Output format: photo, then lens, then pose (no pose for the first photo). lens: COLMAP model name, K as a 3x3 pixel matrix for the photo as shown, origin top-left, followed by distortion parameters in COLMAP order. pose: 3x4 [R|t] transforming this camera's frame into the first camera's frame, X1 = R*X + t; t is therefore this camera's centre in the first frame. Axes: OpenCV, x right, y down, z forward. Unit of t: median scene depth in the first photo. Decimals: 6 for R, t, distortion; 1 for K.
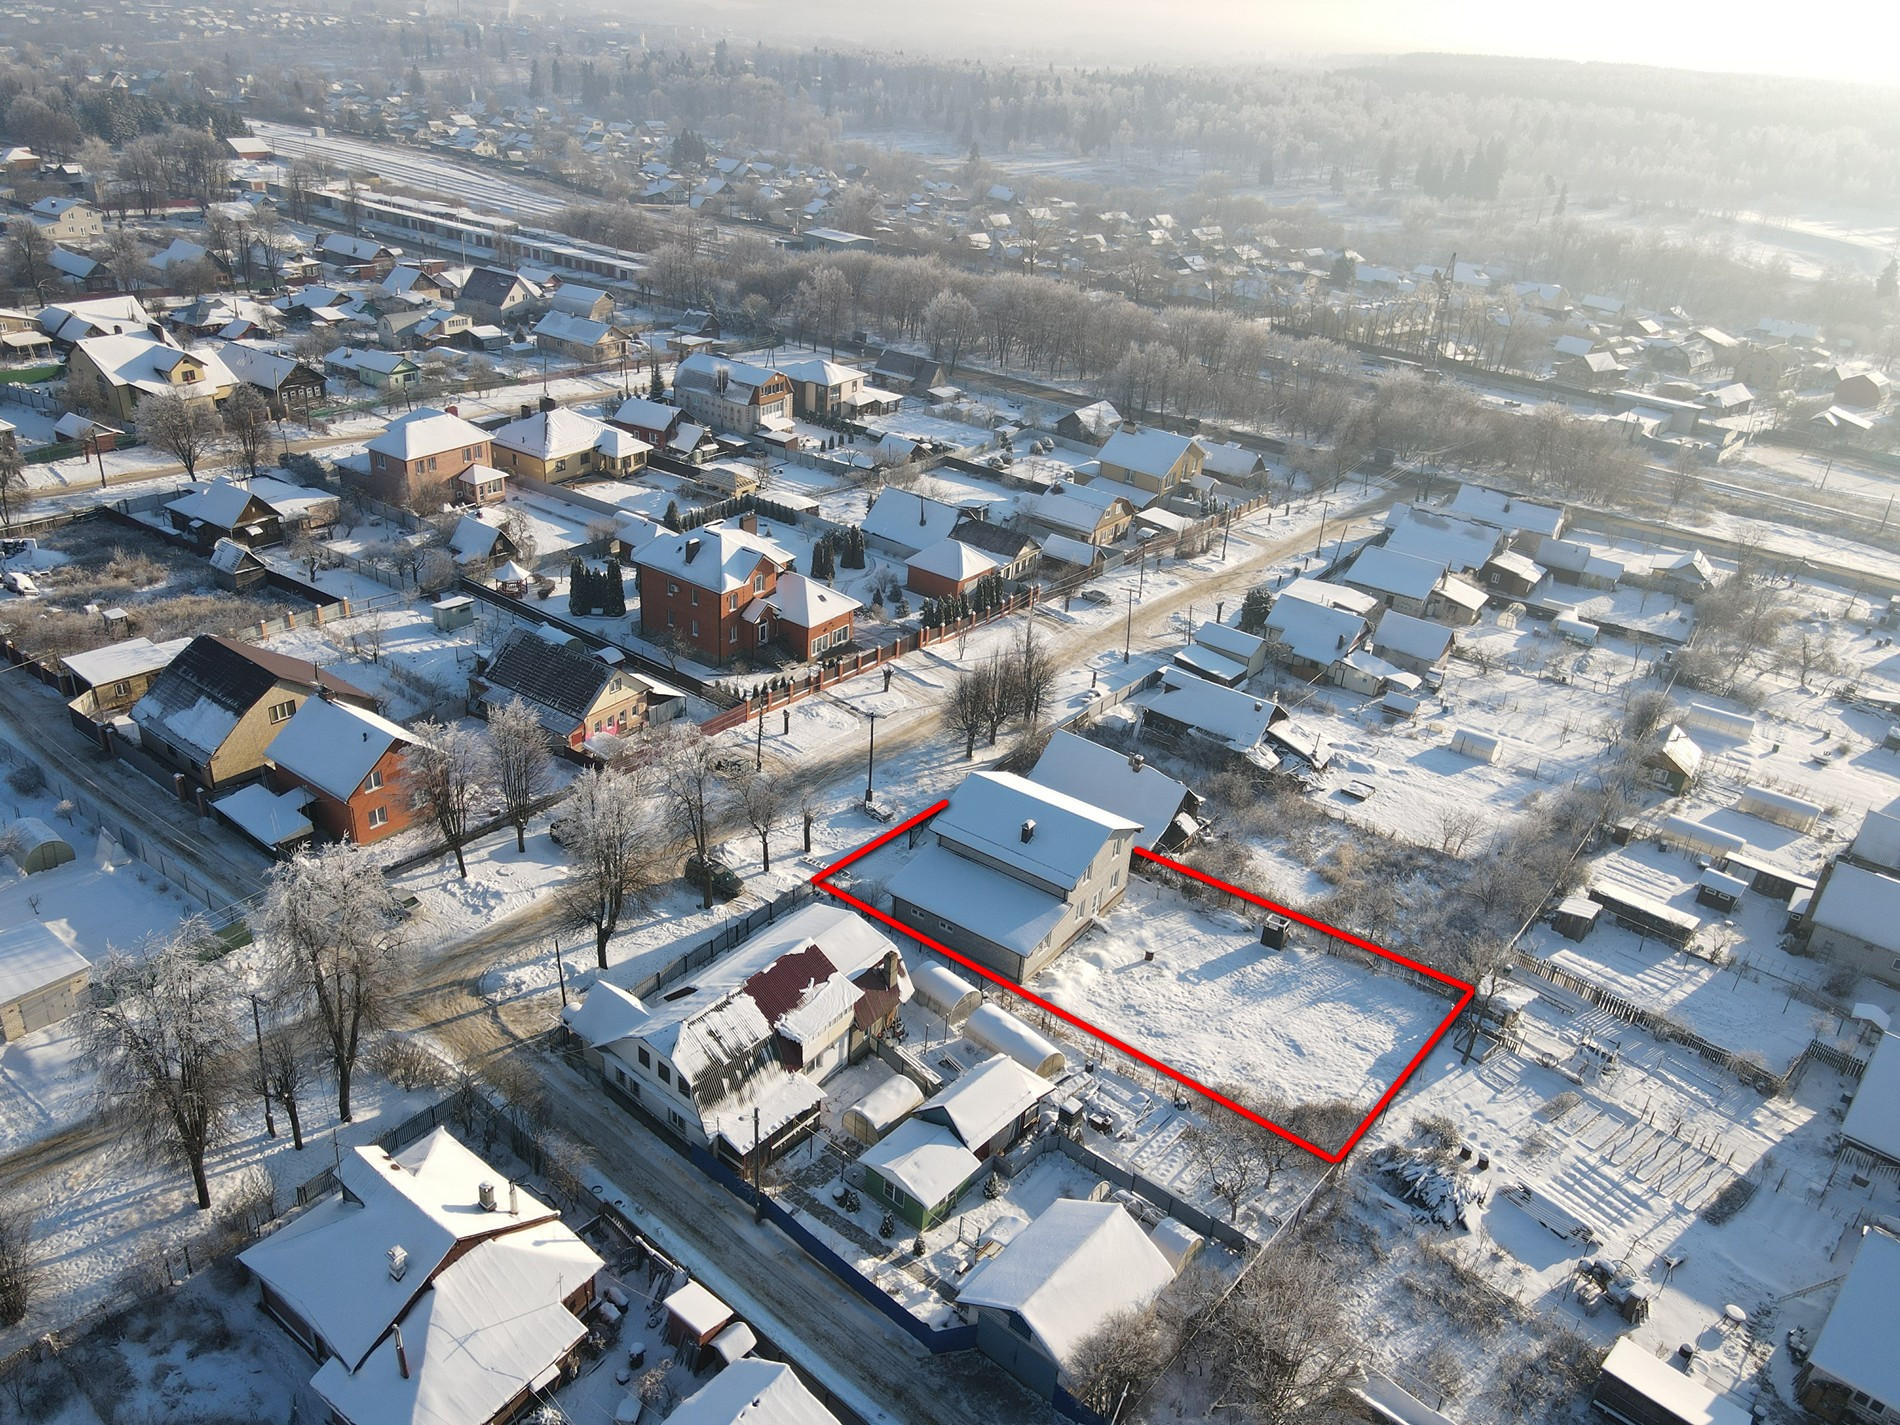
lens RADIAL K [[1396.6, 0, 948.3], [0, 1396.6, 726.2], [0, 0, 1]] dist [-0.018020, 0.059969]
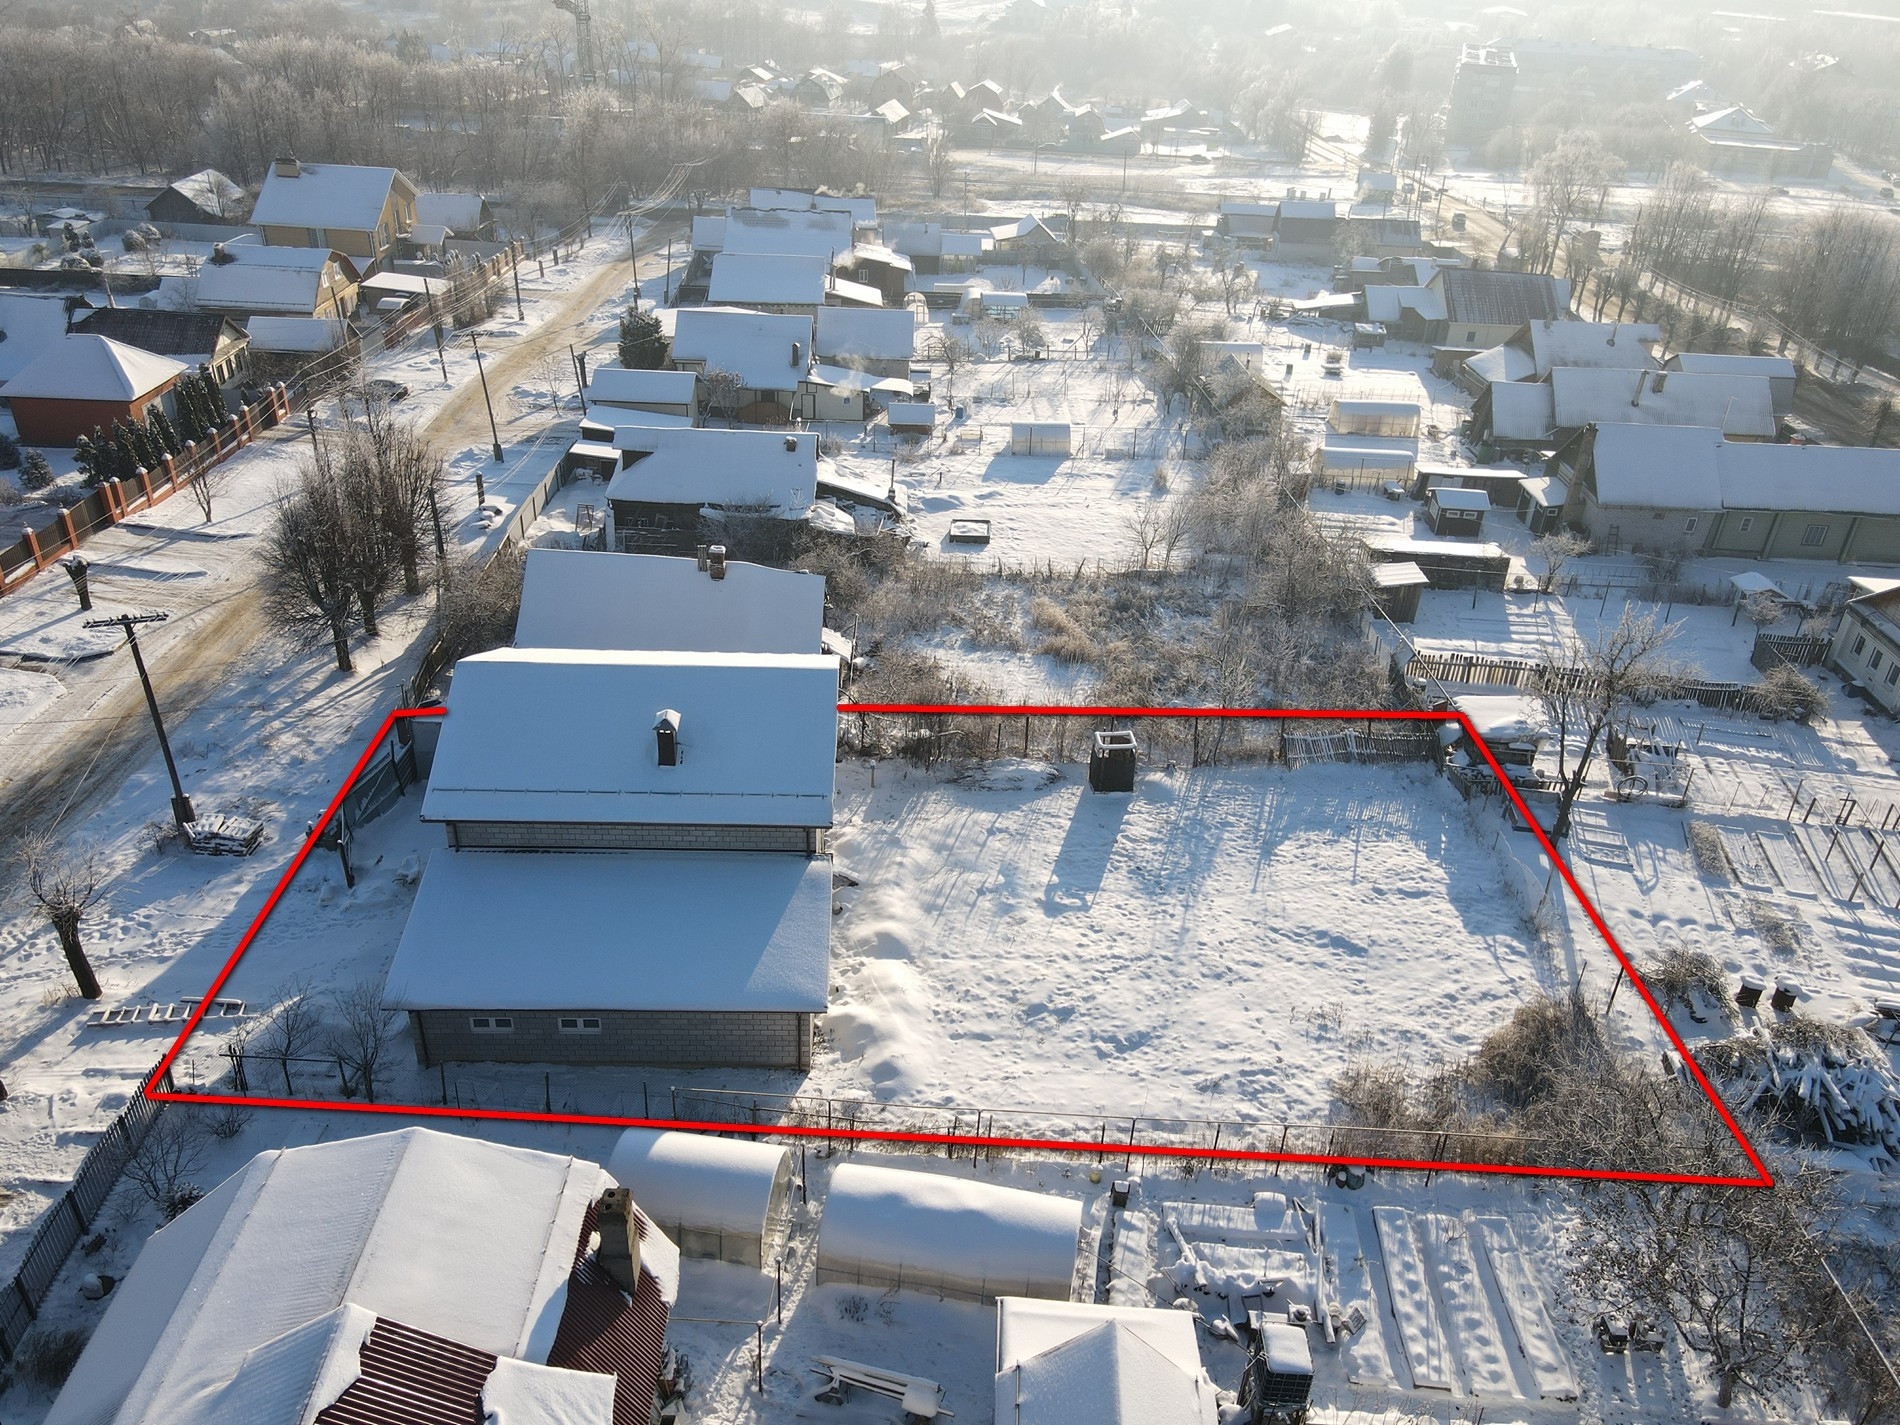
lens RADIAL K [[1396.6, 0, 948.3], [0, 1396.6, 726.2], [0, 0, 1]] dist [-0.018020, 0.059969]
pose [[0.795389, -0.335268, 0.504928, -0.069834], [0.289647, 0.942051, 0.169247, 0.018739], [-0.532411, 0.011634, 0.846406, 0.457078]]
